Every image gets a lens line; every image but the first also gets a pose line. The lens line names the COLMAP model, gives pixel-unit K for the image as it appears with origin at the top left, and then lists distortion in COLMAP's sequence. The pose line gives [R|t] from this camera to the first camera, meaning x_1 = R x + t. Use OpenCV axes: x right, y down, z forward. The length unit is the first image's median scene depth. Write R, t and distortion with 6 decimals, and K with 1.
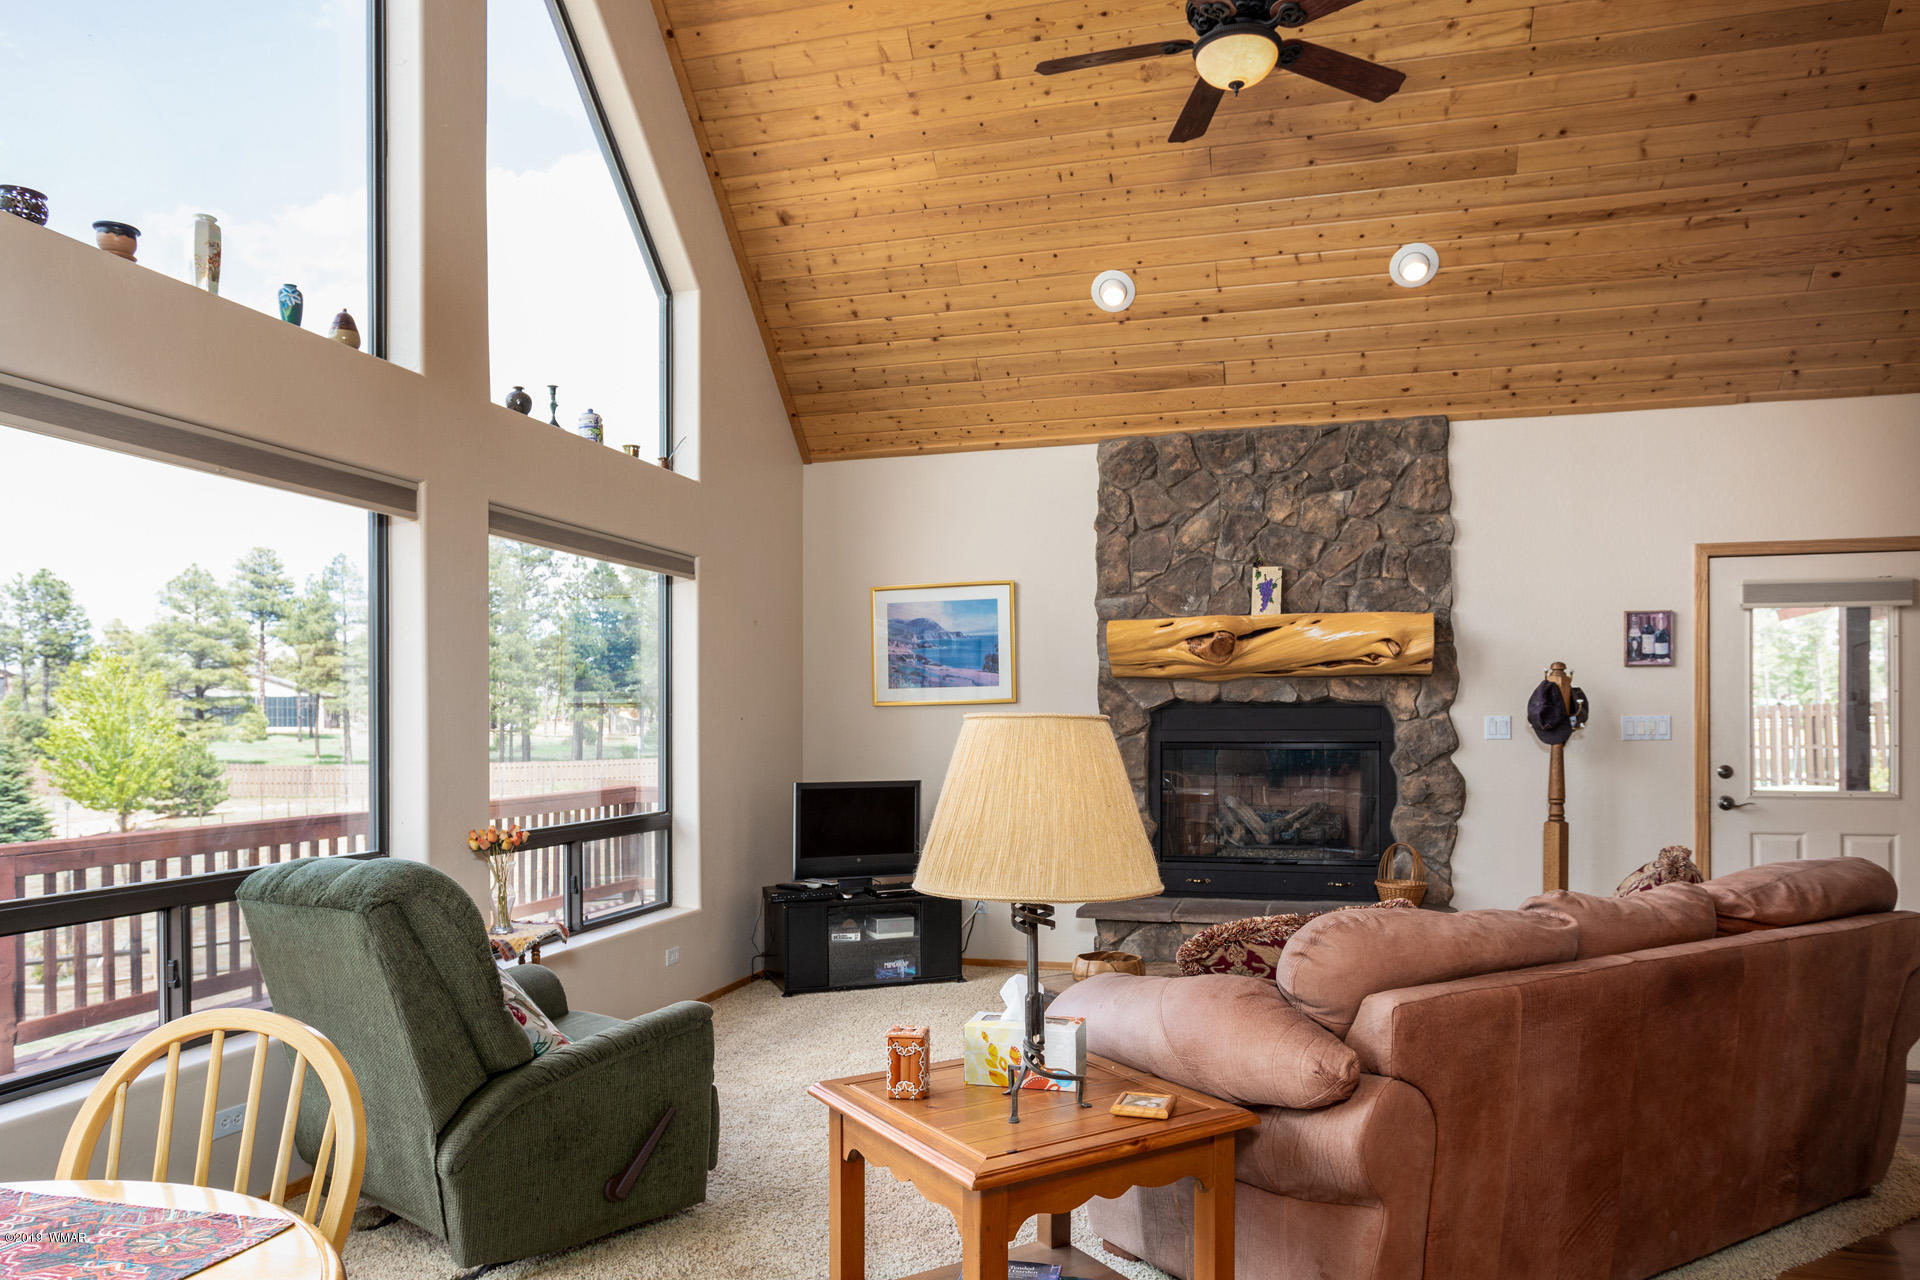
lens RADIAL K [[1237.2, 0, 998.6], [0, 1237.2, 725.8], [0, 0, 1]] dist [-0.012010, 0.011037]
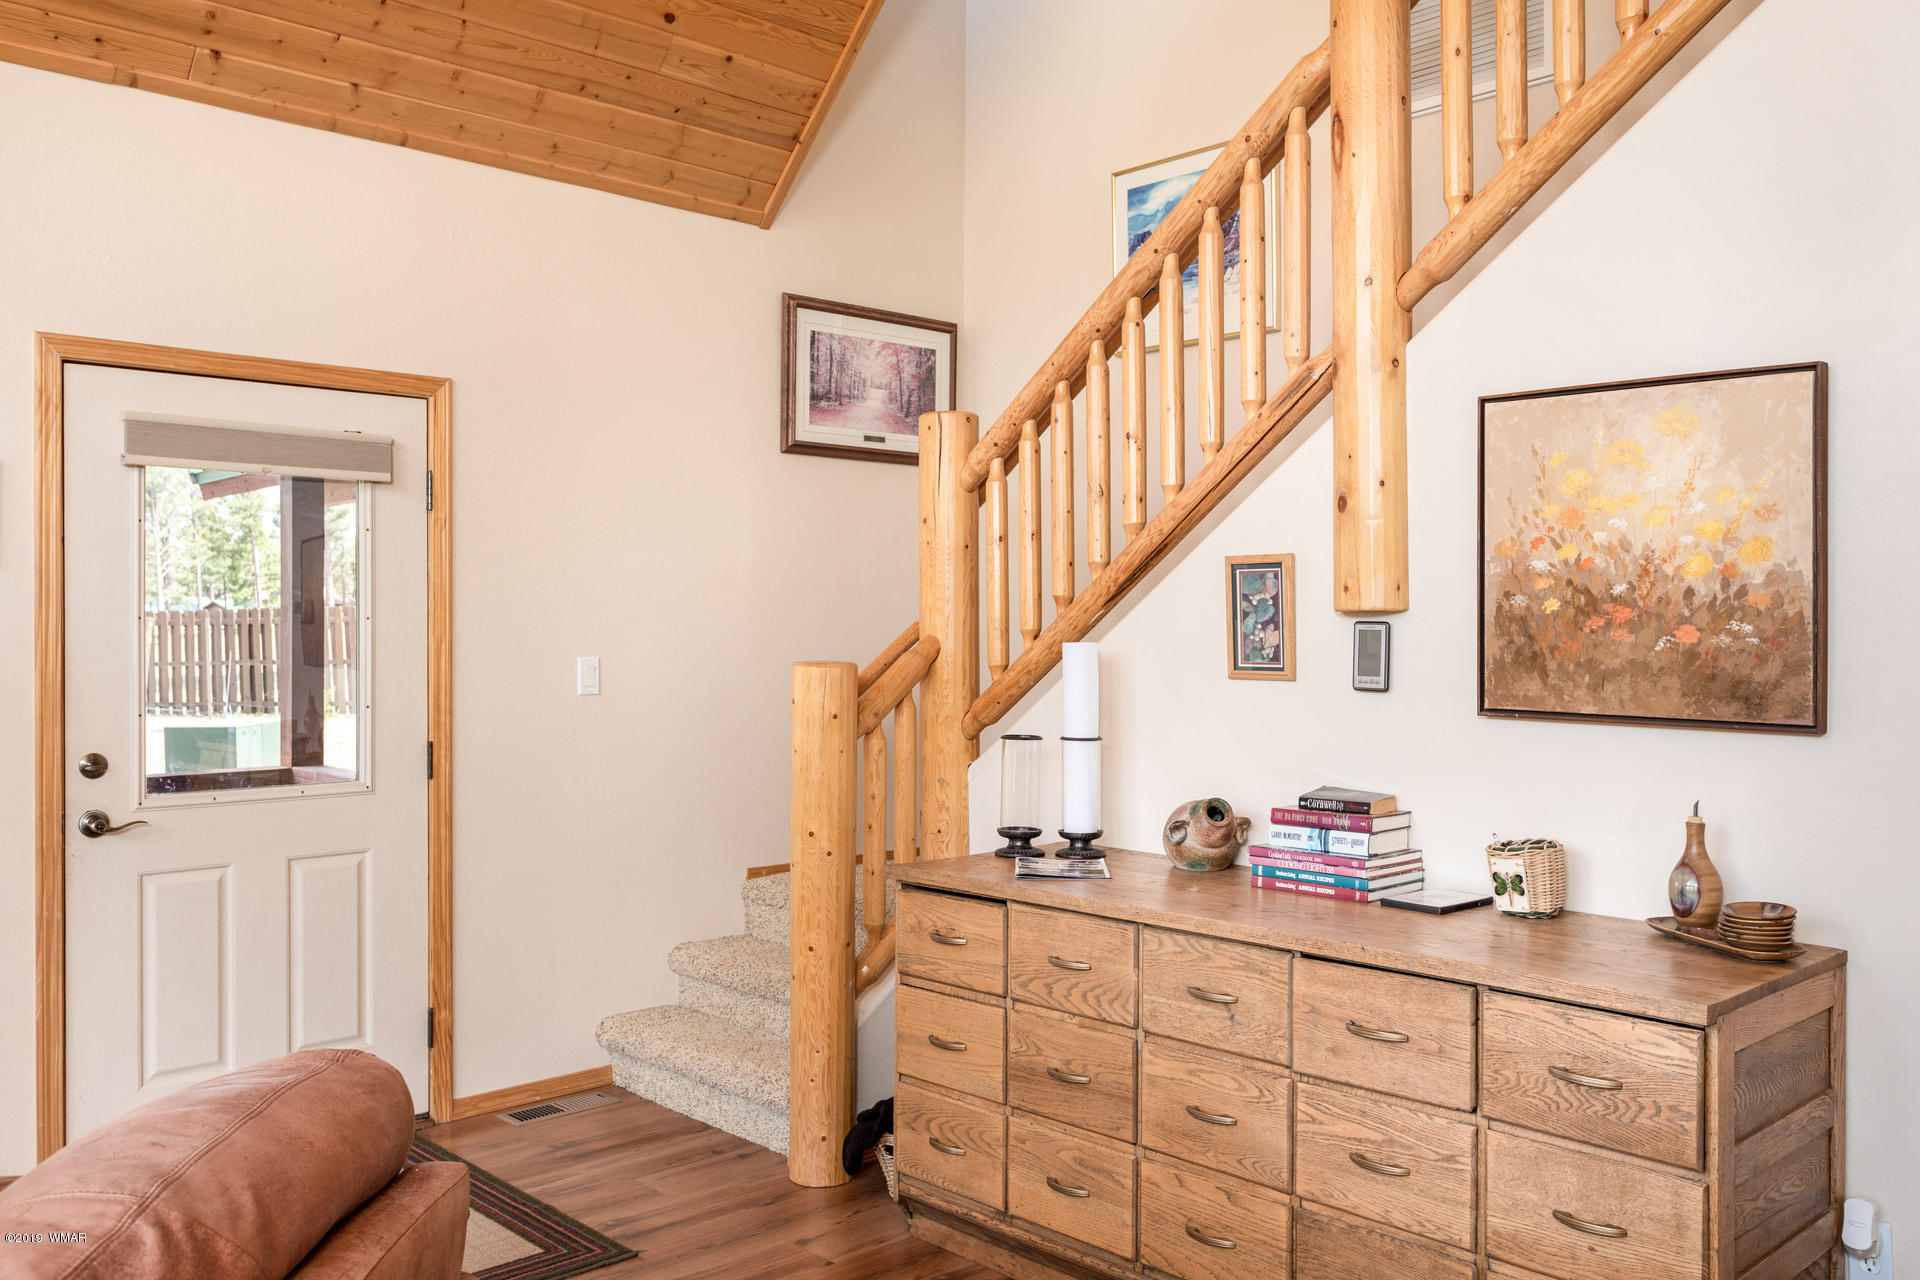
lens RADIAL K [[1578.6, 0, 956.4], [0, 1578.6, 633.4], [0, 0, 1]] dist [-0.001224, 0.001773]
pose [[0.536255, 0.000062, 0.844056, 0.210960], [-0.001789, 0.999998, 0.001063, -0.021597], [-0.844054, -0.002080, 0.536254, 0.314961]]
